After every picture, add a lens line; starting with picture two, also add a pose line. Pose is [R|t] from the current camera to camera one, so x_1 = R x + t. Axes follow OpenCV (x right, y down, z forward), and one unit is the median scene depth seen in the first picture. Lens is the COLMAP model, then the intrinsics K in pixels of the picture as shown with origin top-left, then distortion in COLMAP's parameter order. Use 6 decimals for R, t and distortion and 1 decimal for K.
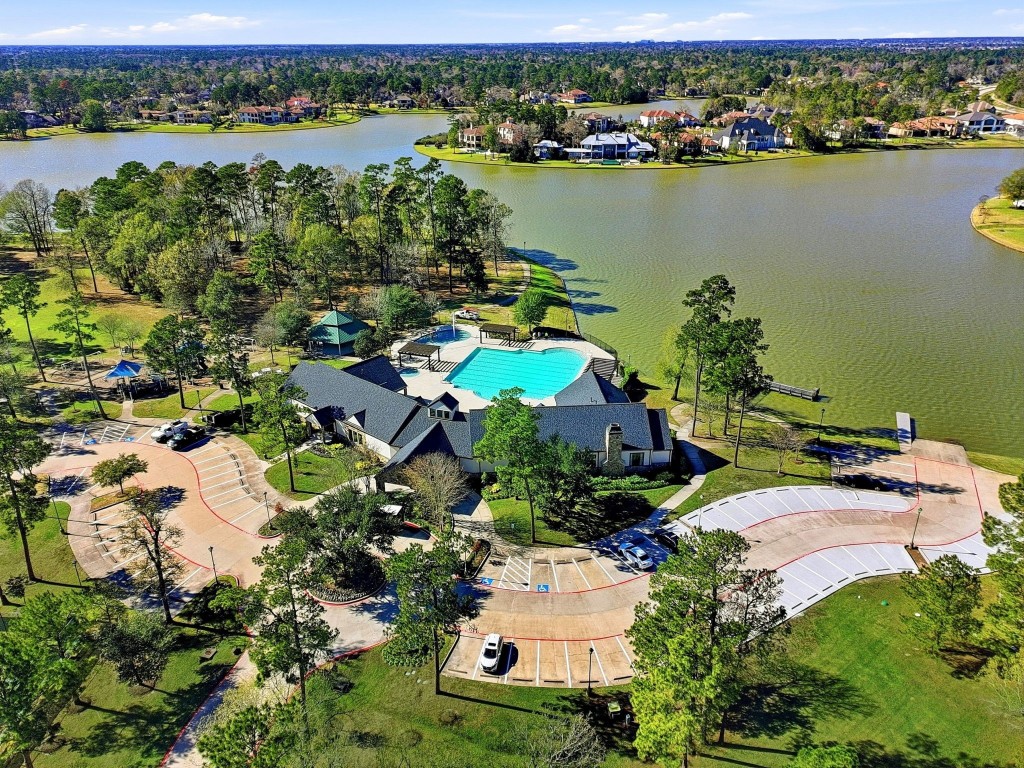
lens RADIAL K [[768.4, 0, 512.0], [0, 768.4, 384.0], [0, 0, 1]] dist [0.058038, -0.049649]
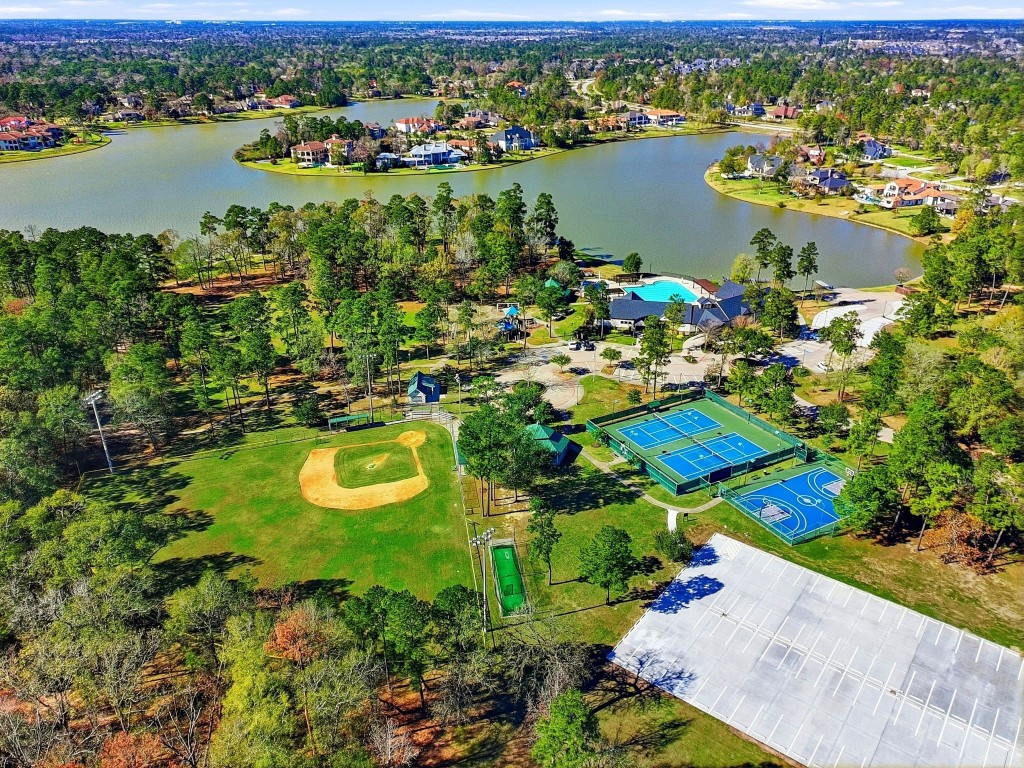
lens RADIAL K [[768.4, 0, 512.0], [0, 768.4, 384.0], [0, 0, 1]] dist [0.058038, -0.049649]
pose [[0.880438, -0.194649, 0.432367, -0.375728], [0.189814, 0.980290, 0.054799, 0.011890], [-0.434512, 0.033822, 0.900031, -0.165779]]
